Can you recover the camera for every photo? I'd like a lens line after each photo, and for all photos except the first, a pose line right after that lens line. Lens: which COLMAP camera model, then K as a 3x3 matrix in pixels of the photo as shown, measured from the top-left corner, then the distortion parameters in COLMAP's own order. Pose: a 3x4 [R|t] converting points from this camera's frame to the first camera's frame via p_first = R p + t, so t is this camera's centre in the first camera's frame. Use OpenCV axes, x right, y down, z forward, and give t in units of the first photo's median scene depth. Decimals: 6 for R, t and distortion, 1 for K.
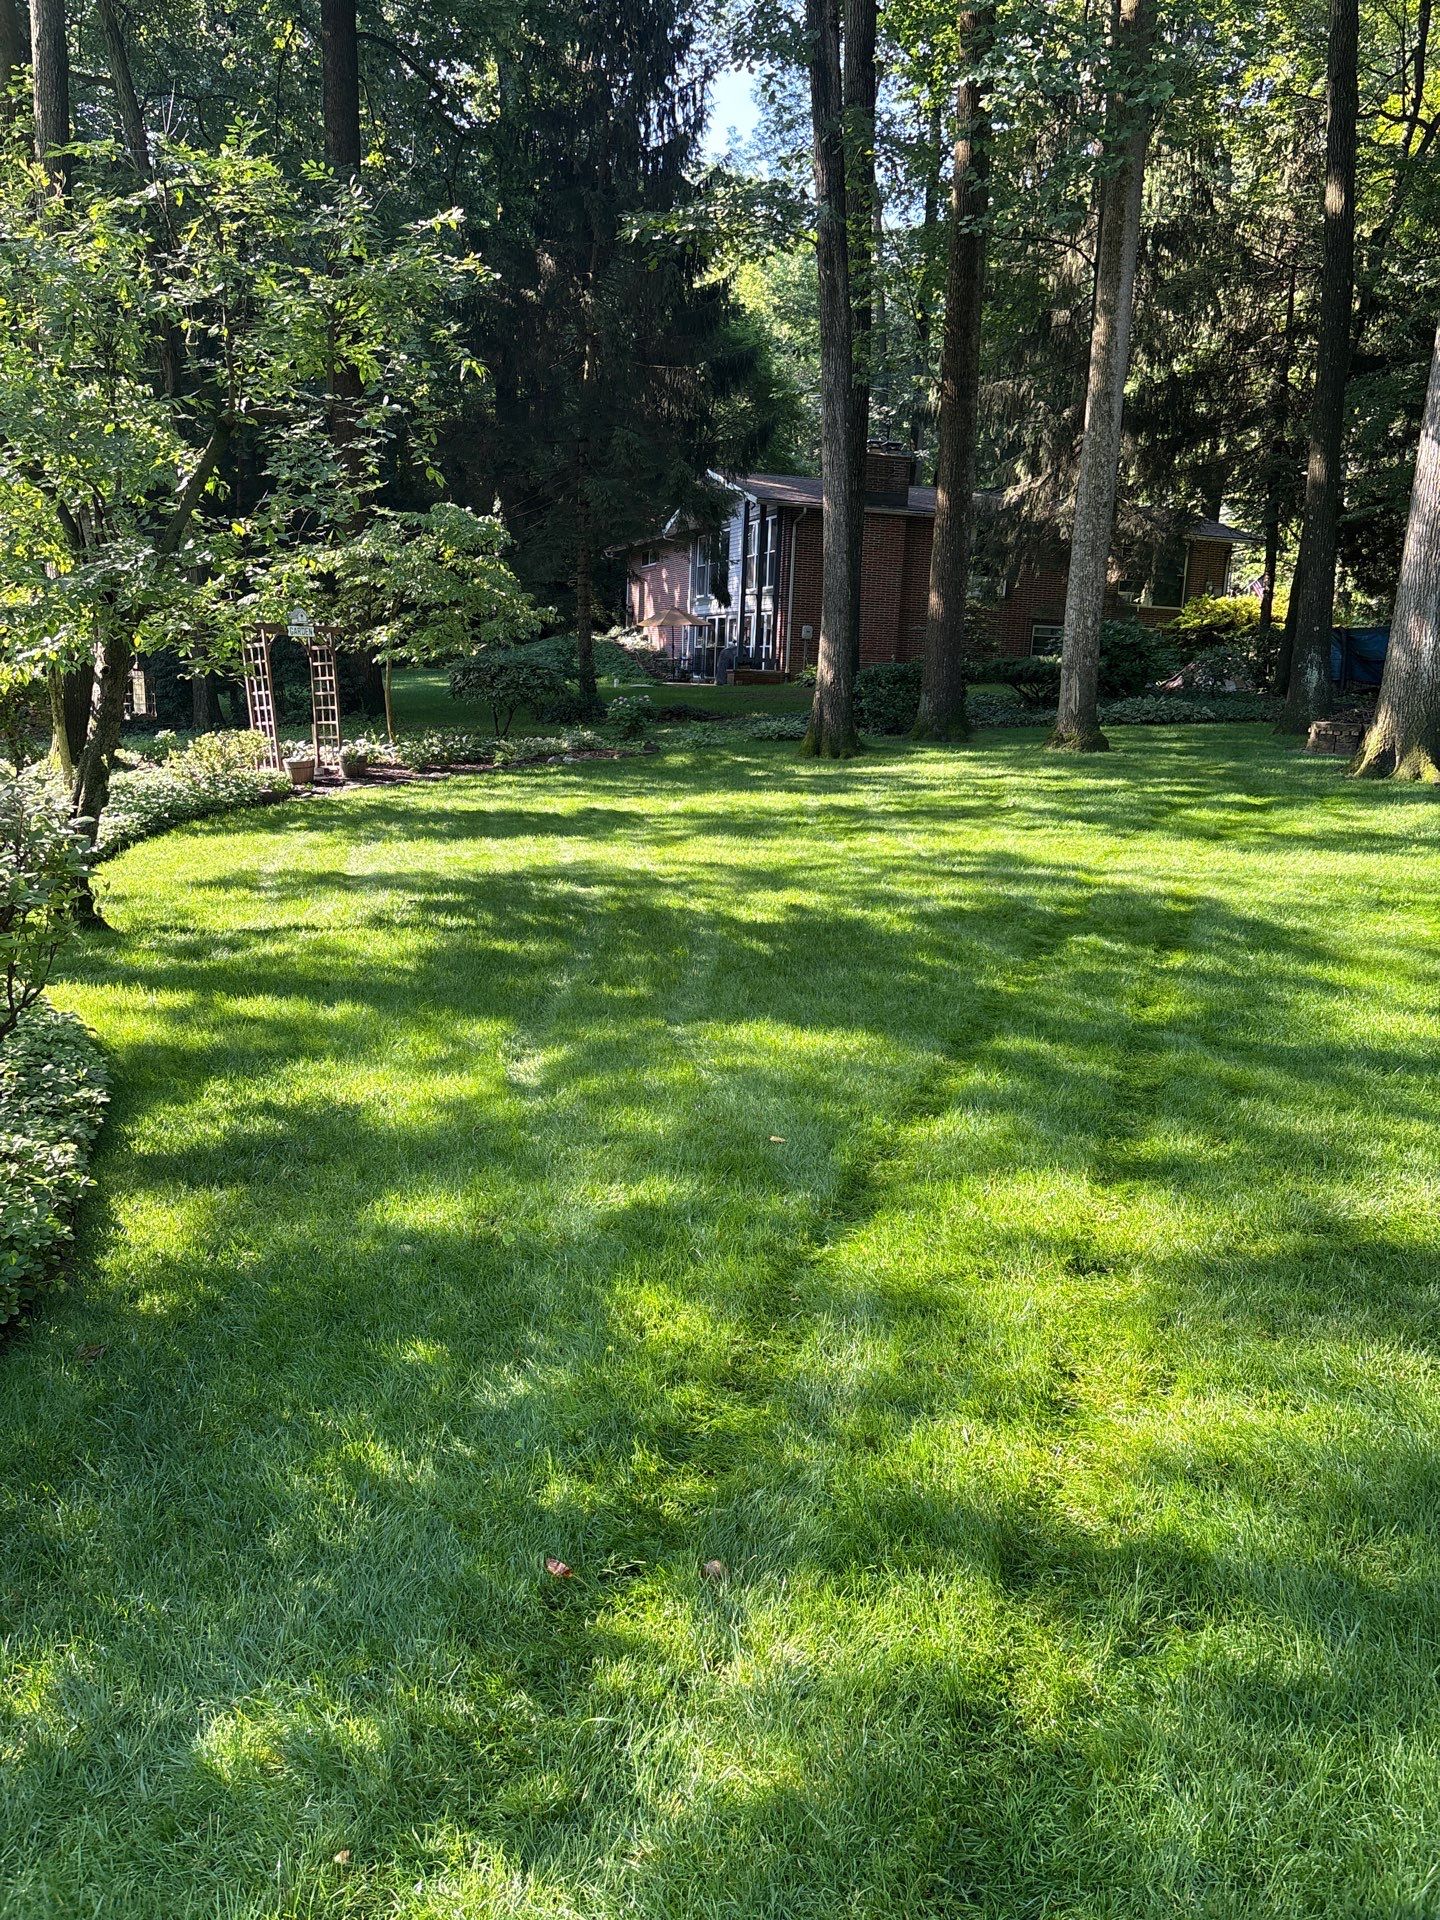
lens RADIAL K [[1449.4, 0, 740.3], [0, 1449.4, 969.1], [0, 0, 1]] dist [0.047134, -0.052696]
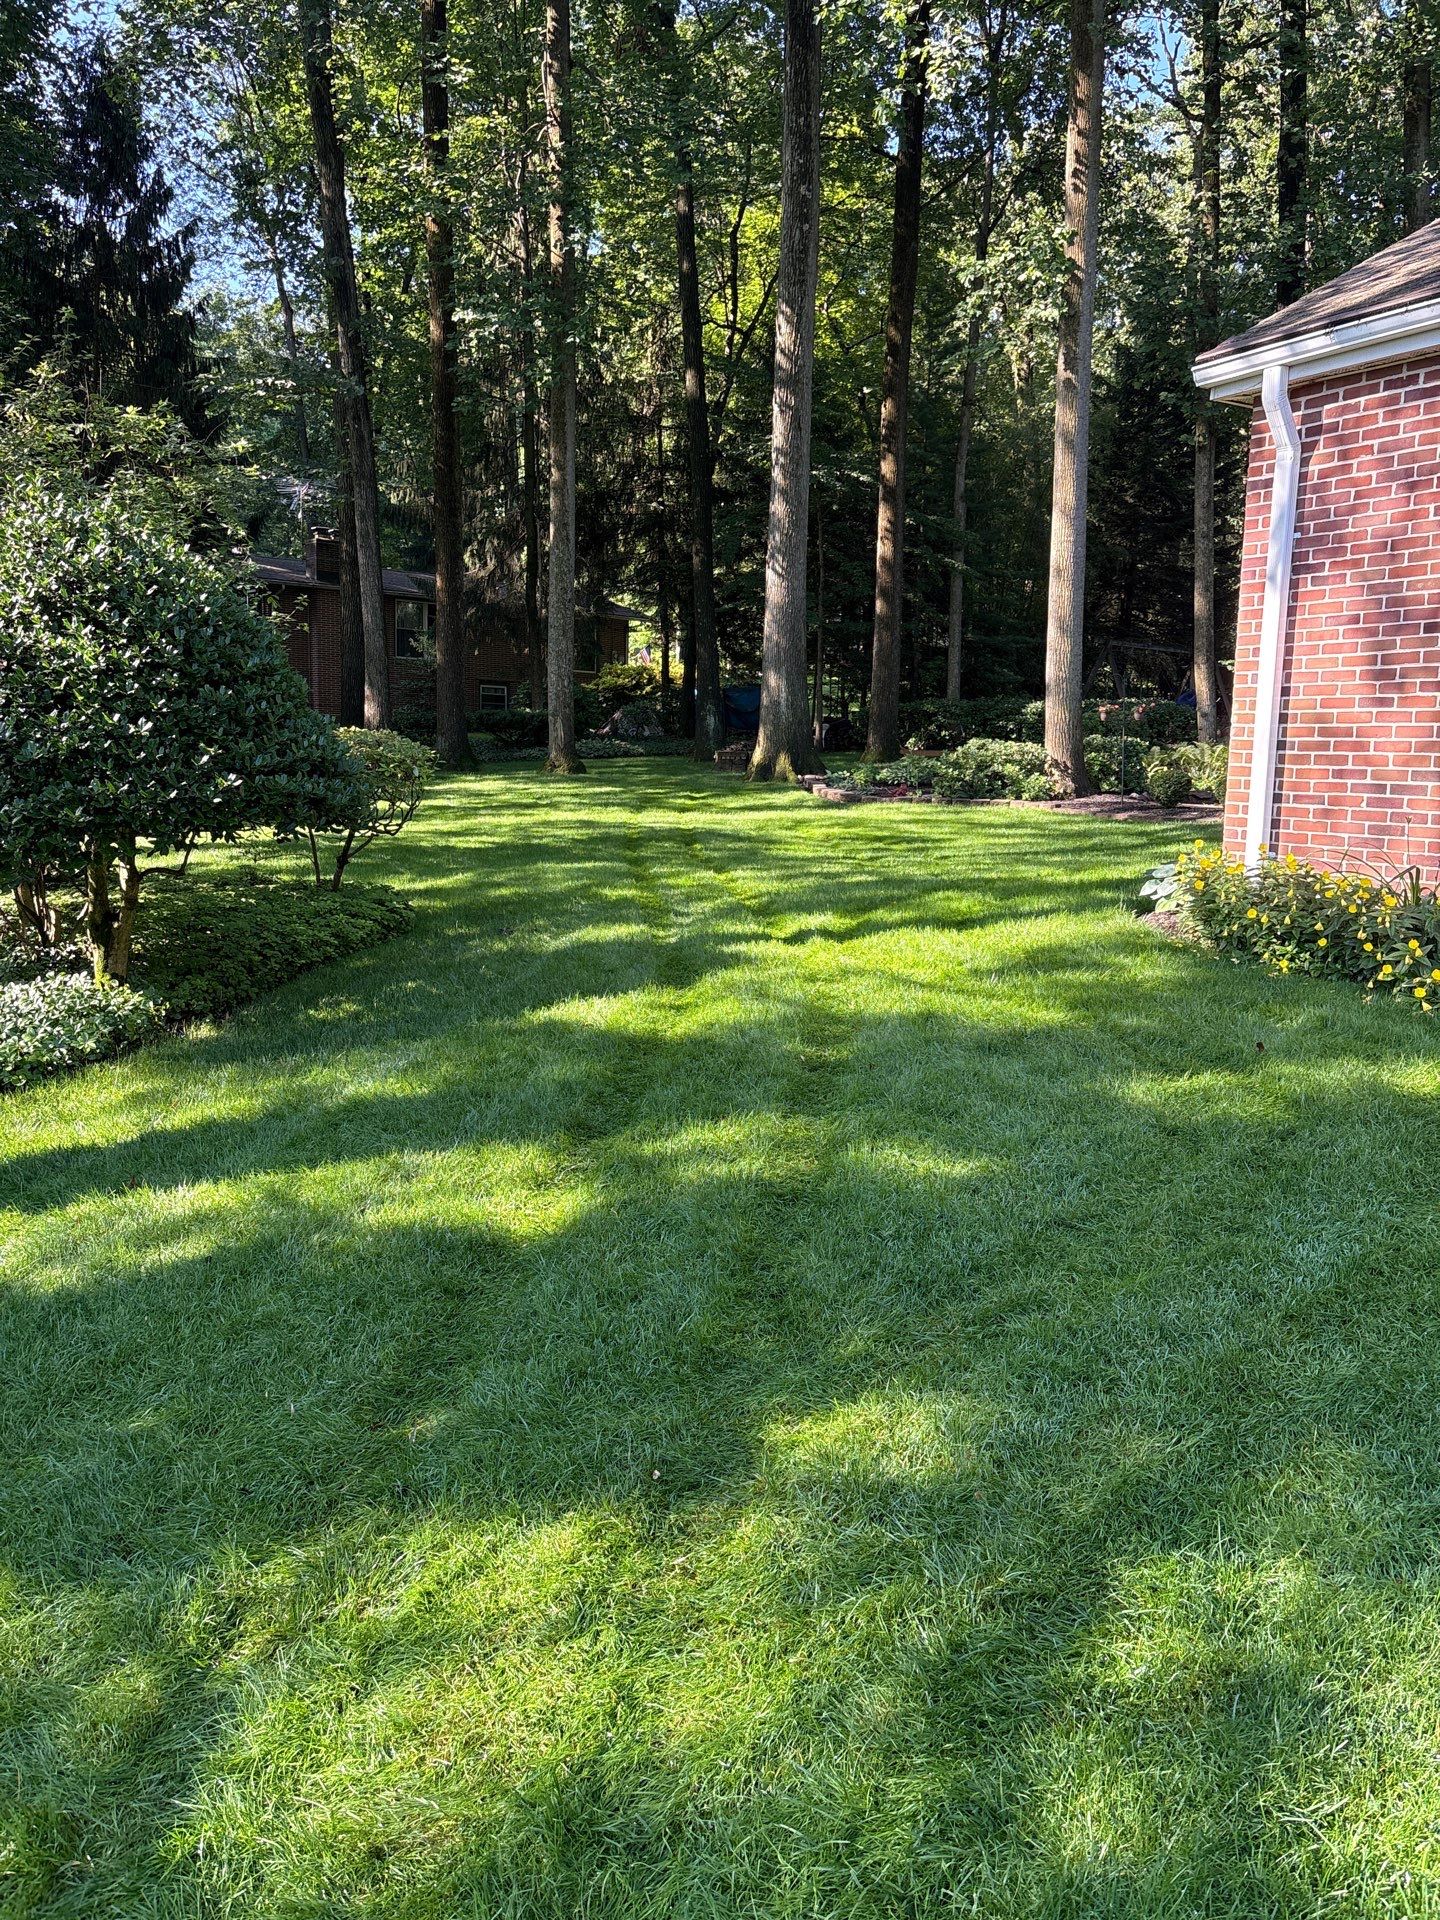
lens RADIAL K [[1449.4, 0, 705.3], [0, 1449.4, 972.3], [0, 0, 1]] dist [0.047134, -0.052696]
pose [[0.925106, -0.078522, 0.371502, -0.315392], [0.092454, 0.995520, -0.019811, 0.143951], [-0.368282, 0.052674, 0.928221, -0.602874]]
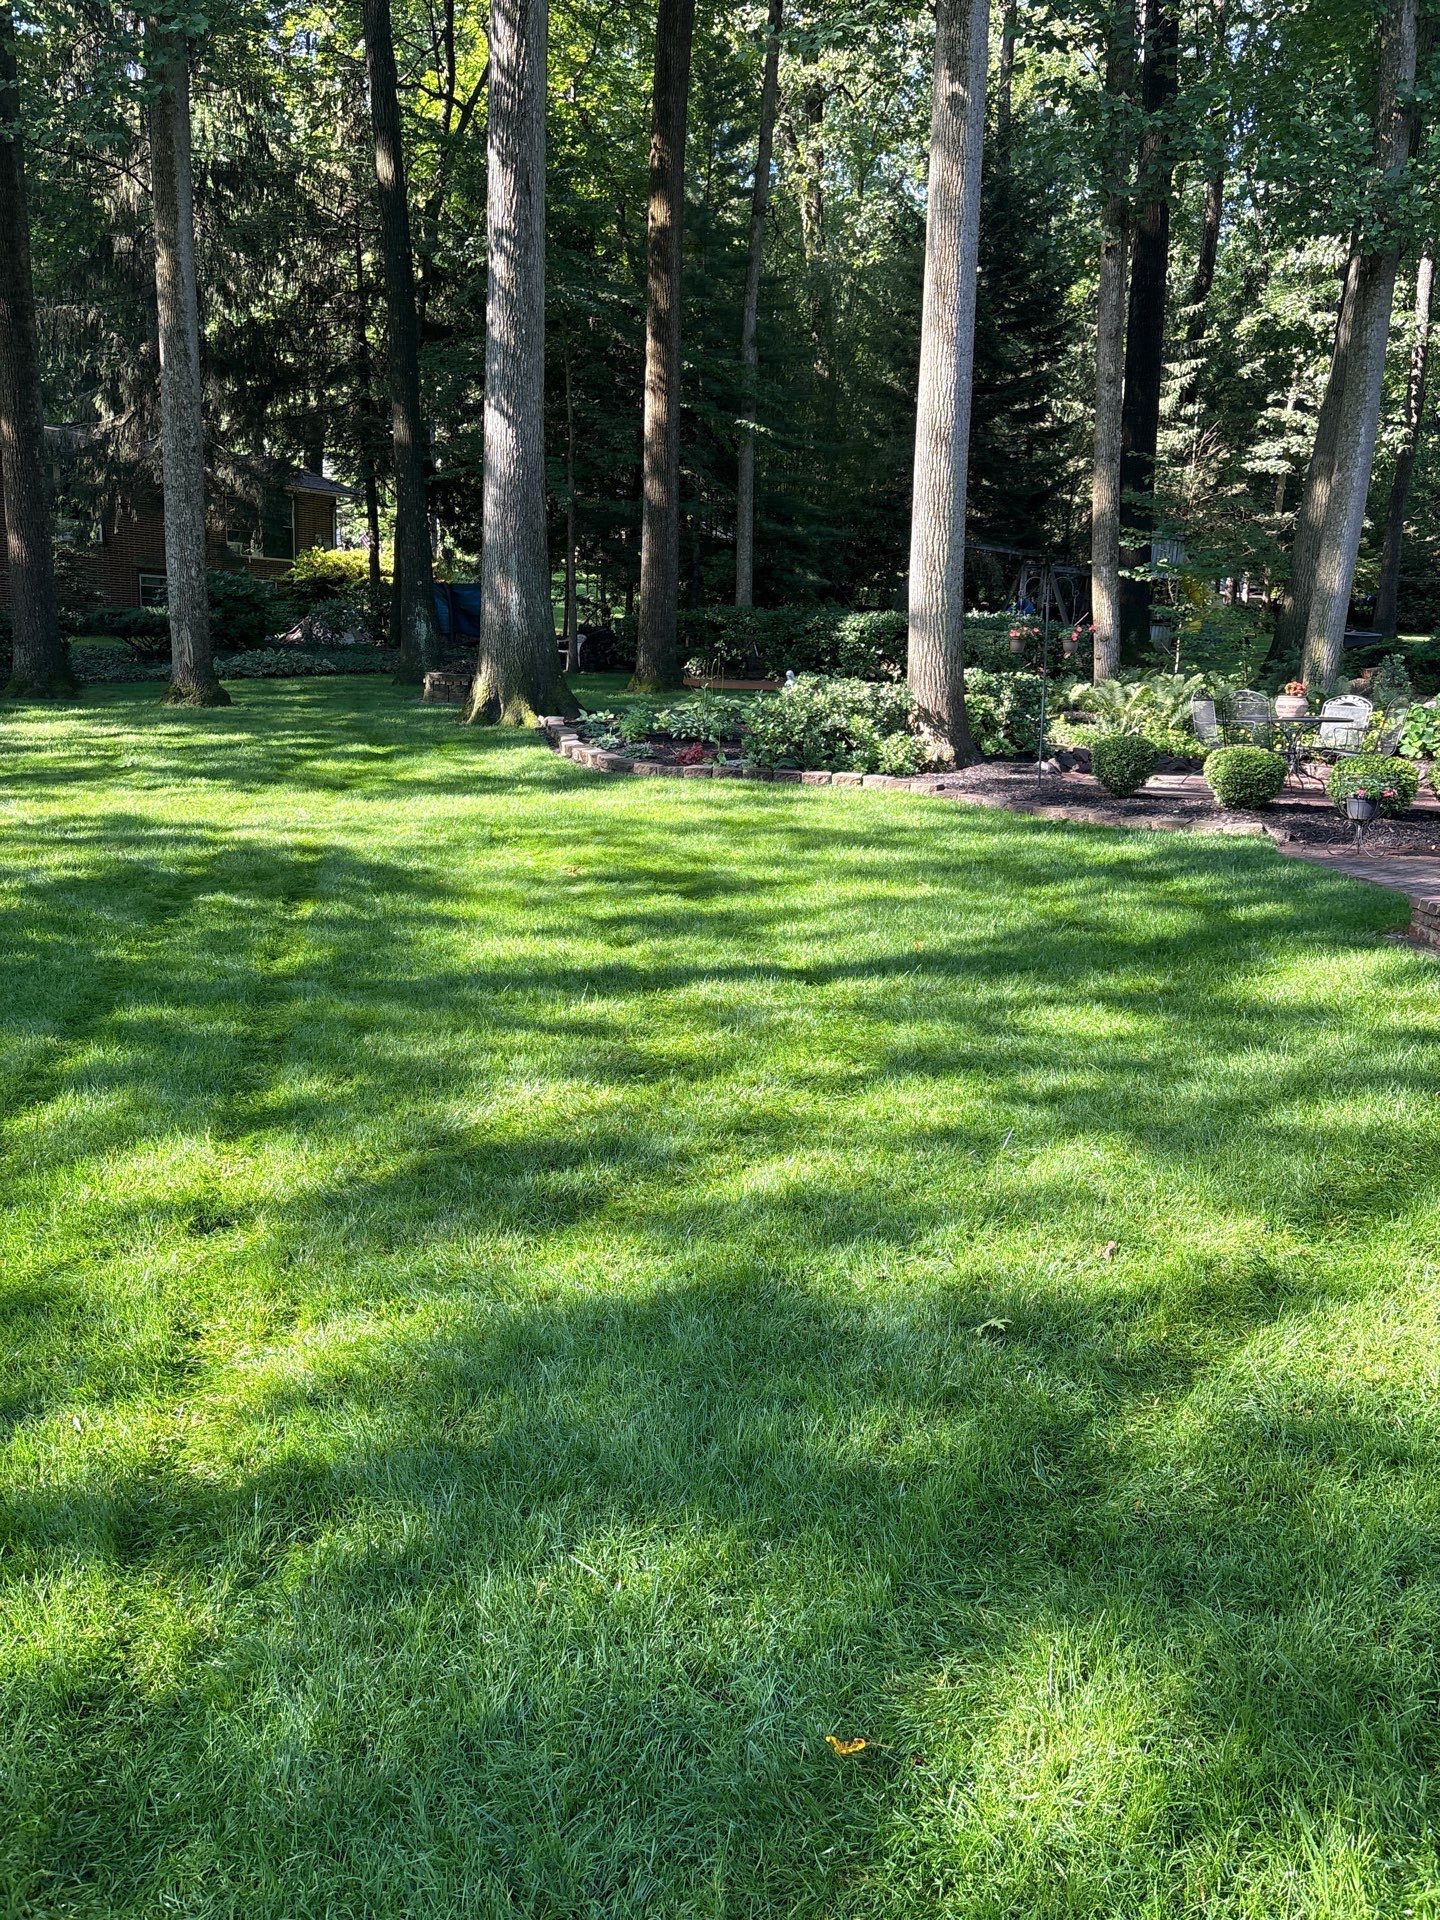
lens RADIAL K [[1449.4, 0, 713.7], [0, 1449.4, 965.4], [0, 0, 1]] dist [0.047134, -0.052696]
pose [[0.850473, -0.119832, 0.512187, 0.010895], [0.105239, 0.992782, 0.057527, 0.002219], [-0.515384, 0.004977, 0.856945, -0.006825]]
